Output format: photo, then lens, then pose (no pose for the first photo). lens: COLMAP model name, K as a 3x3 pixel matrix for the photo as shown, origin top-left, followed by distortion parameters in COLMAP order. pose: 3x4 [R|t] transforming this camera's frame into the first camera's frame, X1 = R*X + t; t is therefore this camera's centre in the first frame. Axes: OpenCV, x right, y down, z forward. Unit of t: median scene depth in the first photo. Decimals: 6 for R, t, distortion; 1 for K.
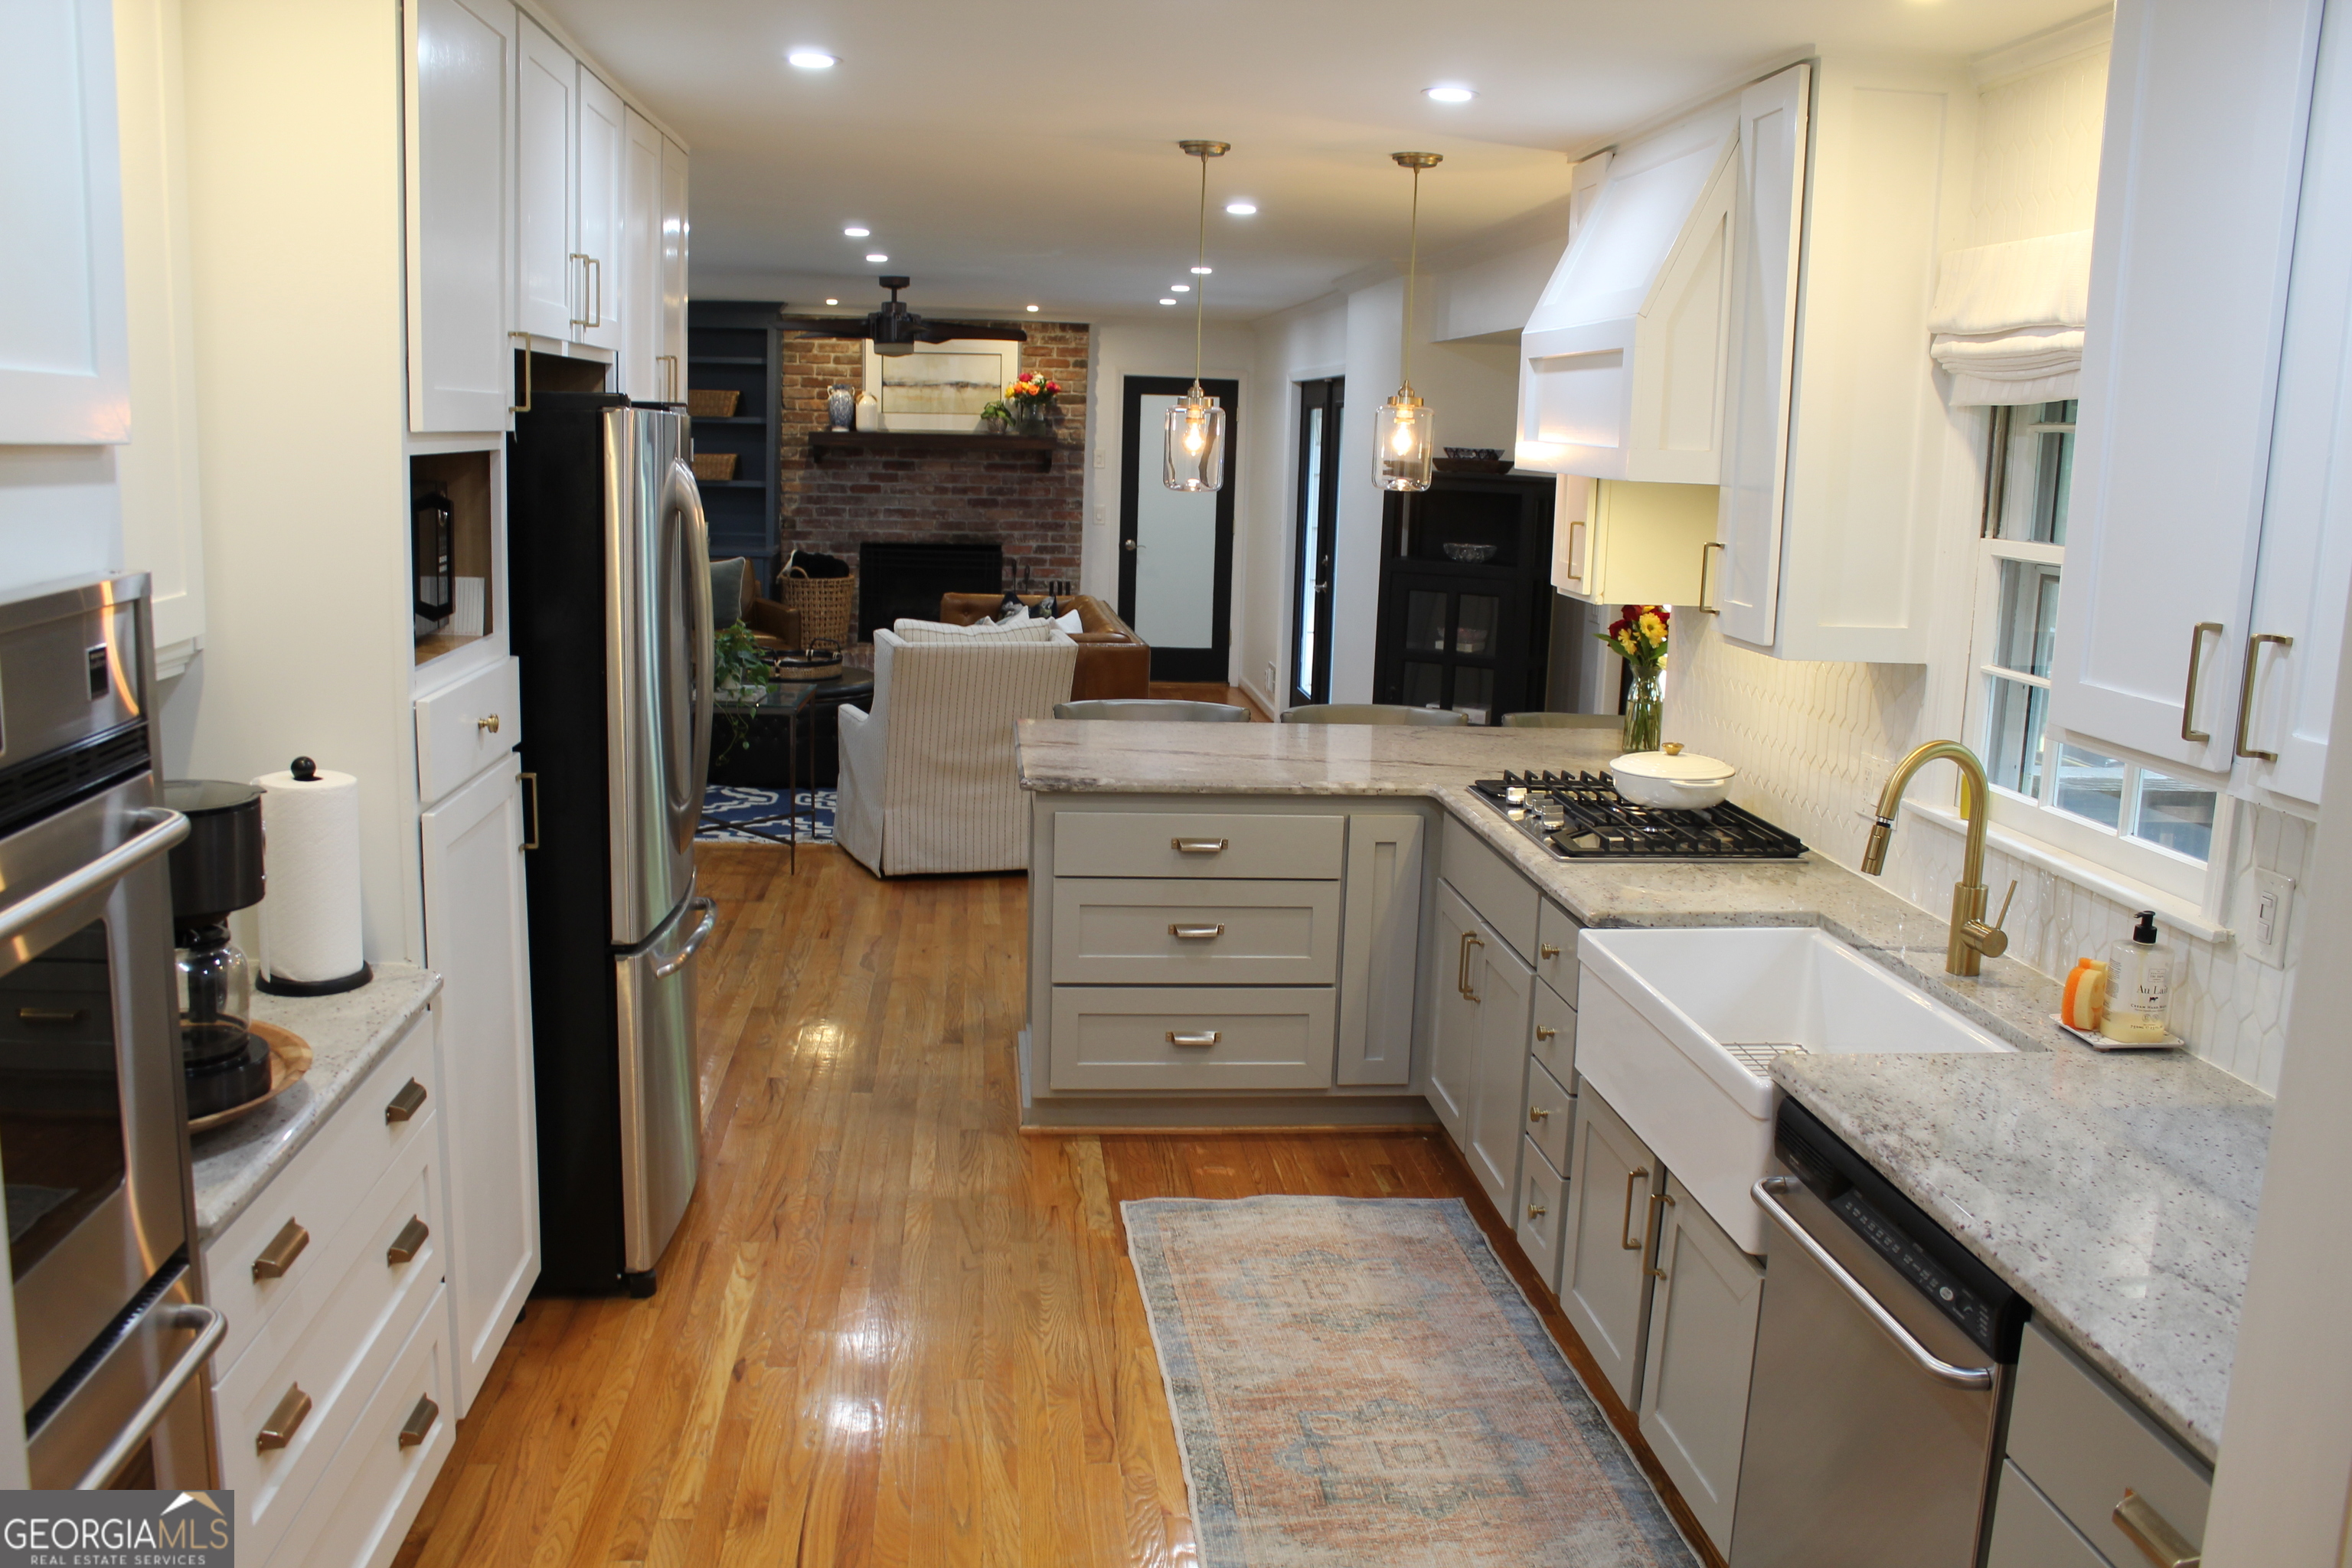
lens RADIAL K [[1933.8, 0, 1176.0], [0, 1933.8, 784.0], [0, 0, 1]] dist [-0.174802, 0.163183]
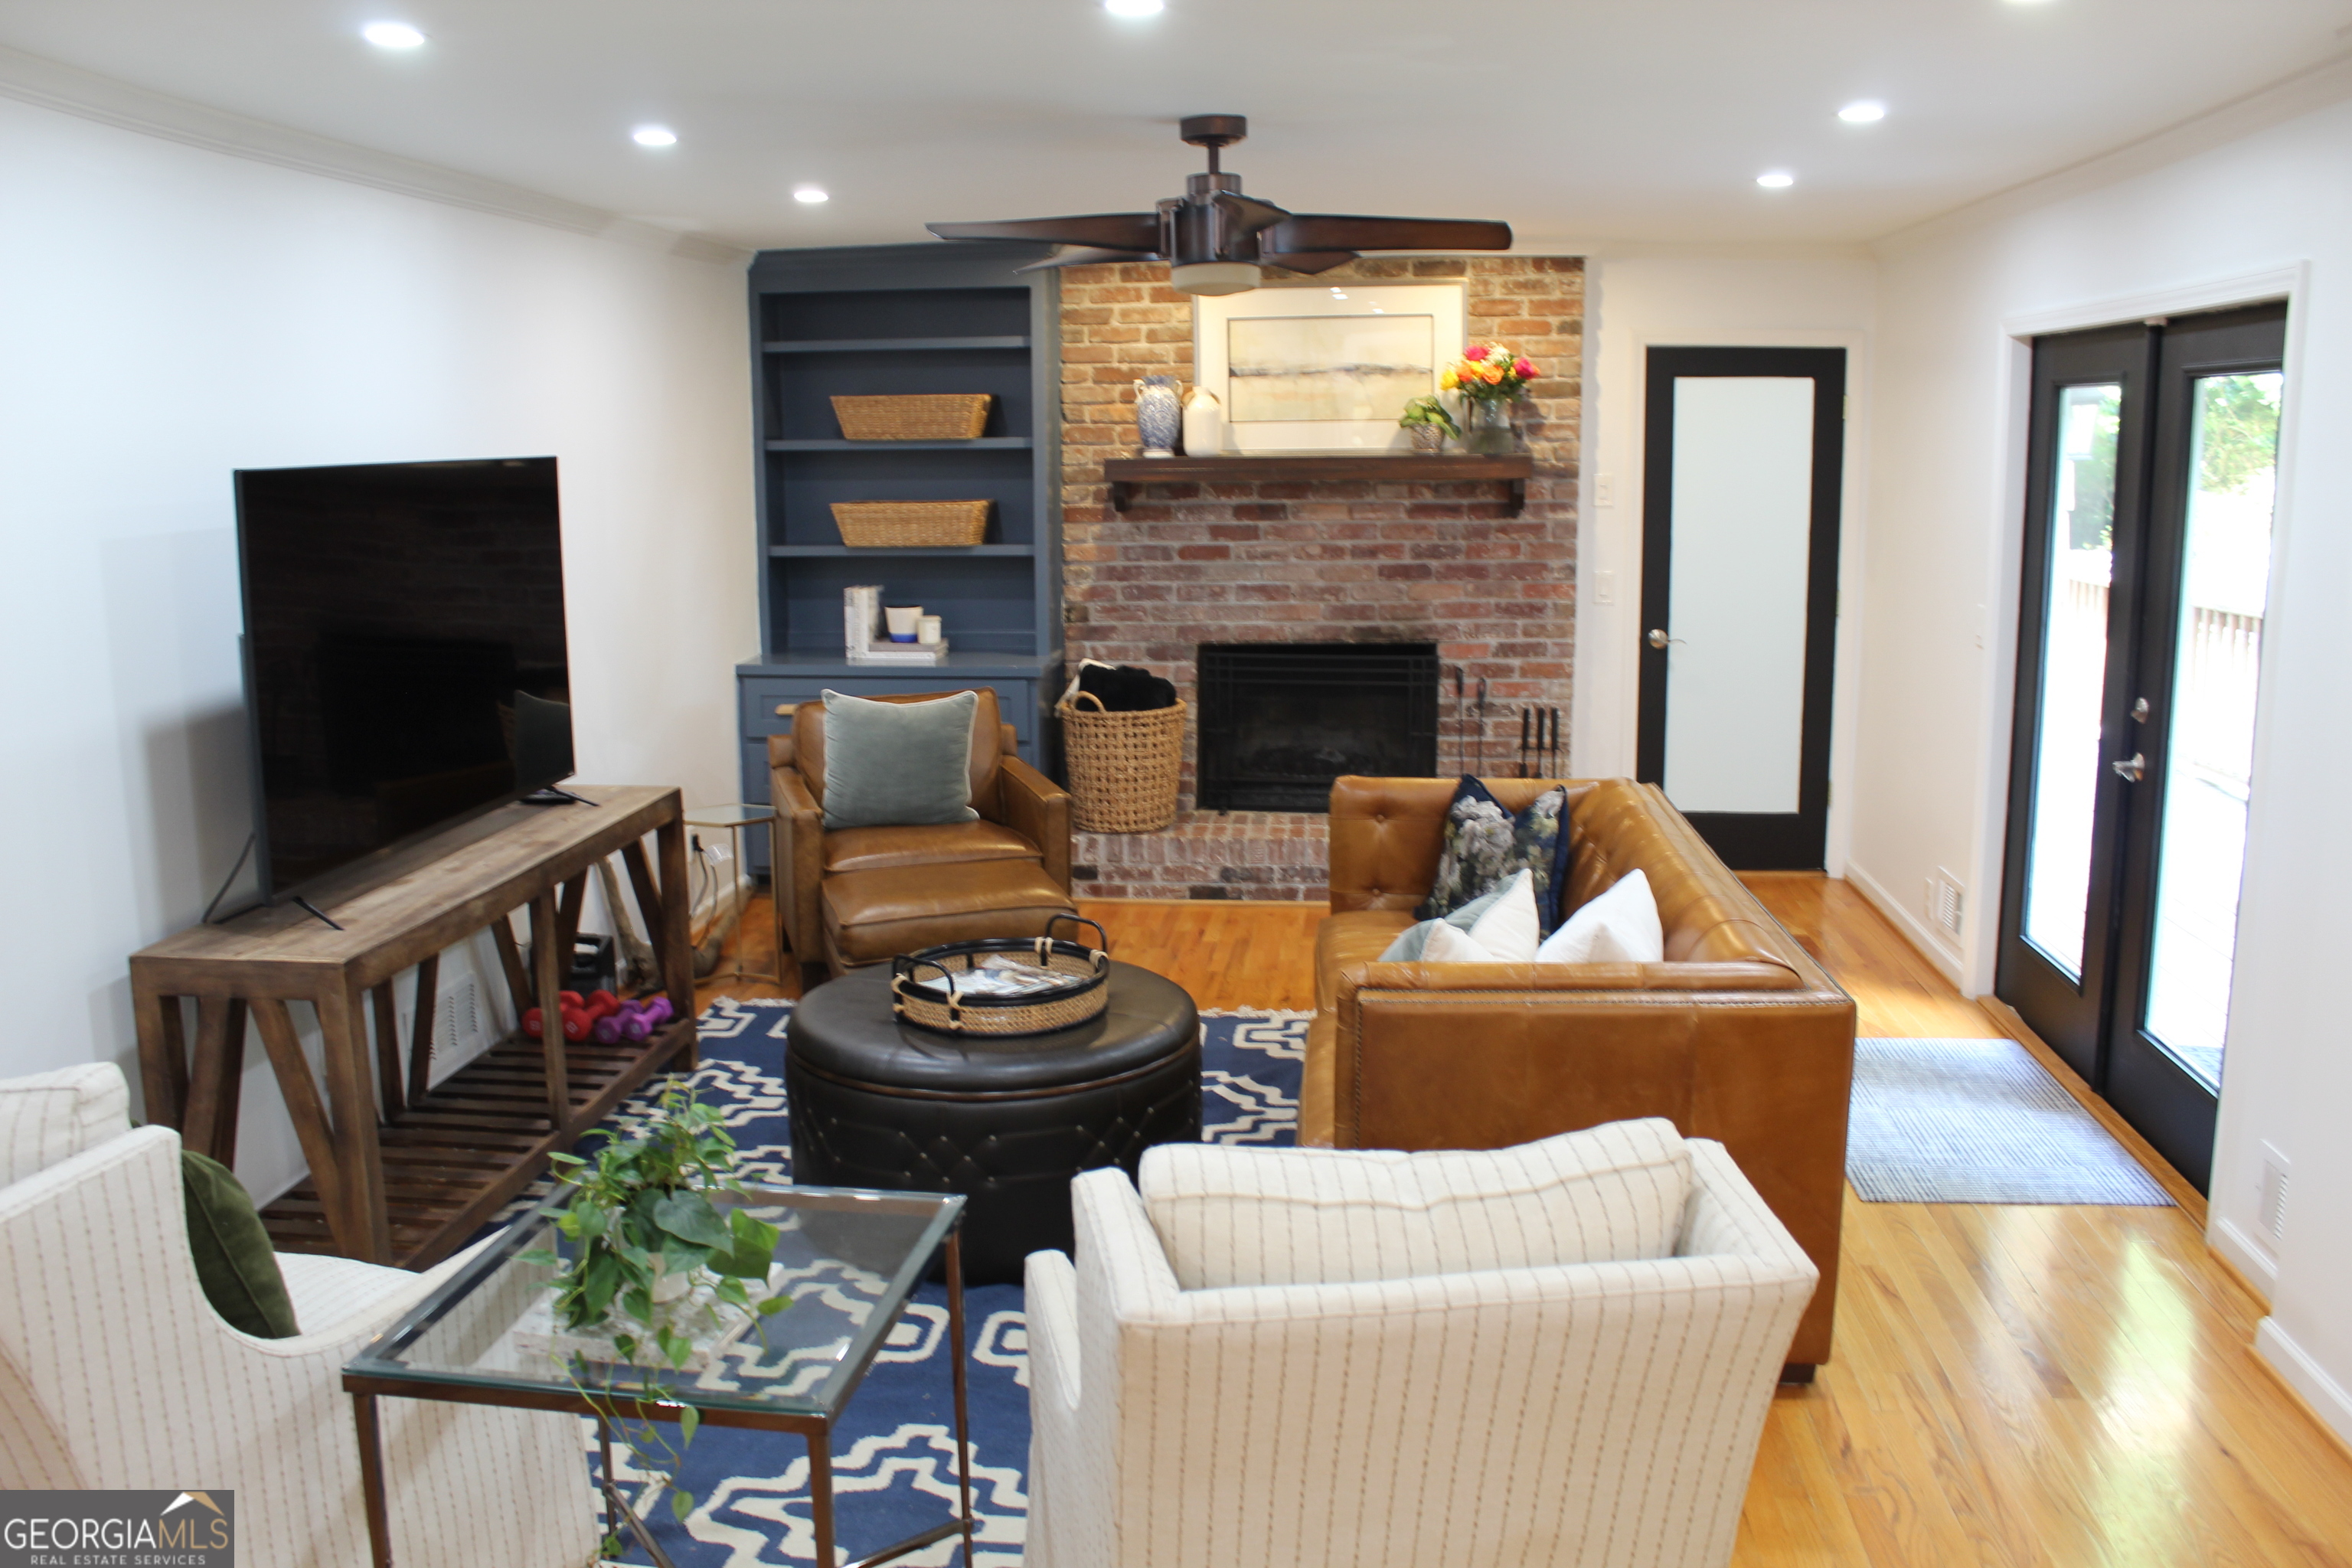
lens RADIAL K [[1933.8, 0, 1176.0], [0, 1933.8, 784.0], [0, 0, 1]] dist [-0.174802, 0.163183]
pose [[0.978248, -0.004227, -0.207396, -0.085032], [0.003022, 0.999977, -0.006125, -0.141089], [0.207417, 0.005365, 0.978238, 0.745816]]
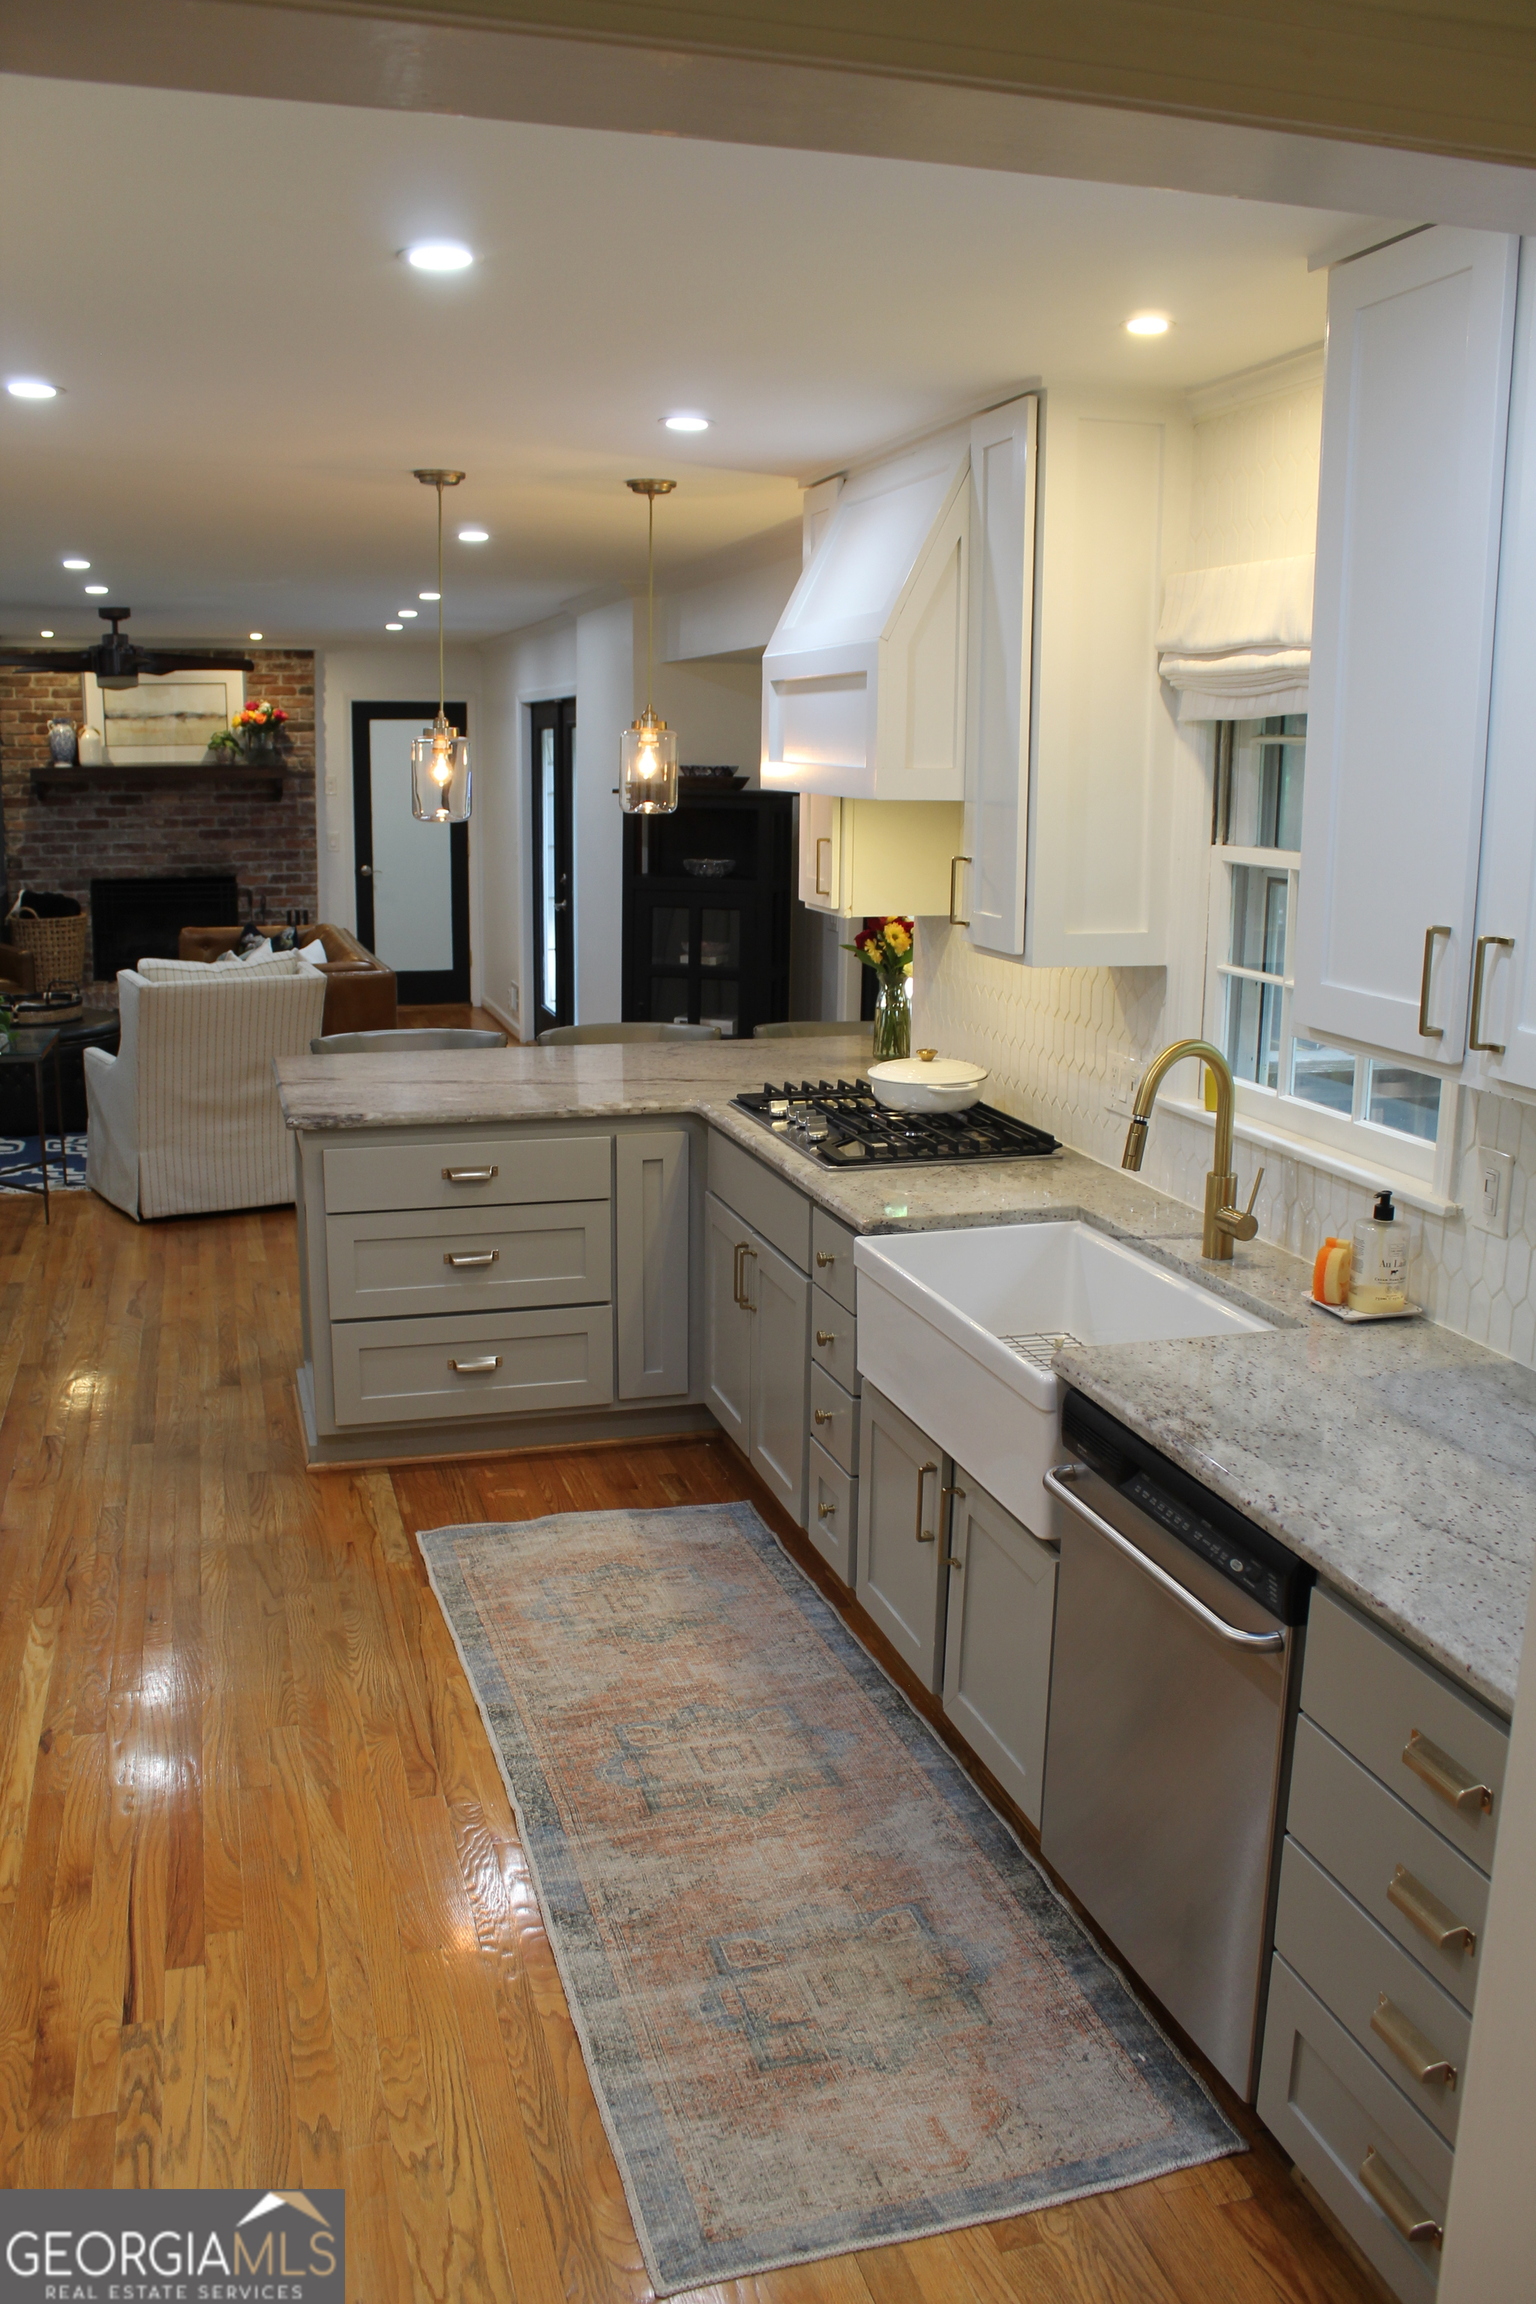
lens RADIAL K [[1894.4, 0, 768.0], [0, 1894.4, 1152.0], [0, 0, 1]] dist [-0.174802, 0.163183]
pose [[0.981442, -0.059712, 0.182224, -0.008969], [0.053887, 0.997870, 0.036756, -0.004890], [-0.184031, -0.026254, 0.982570, 0.003238]]
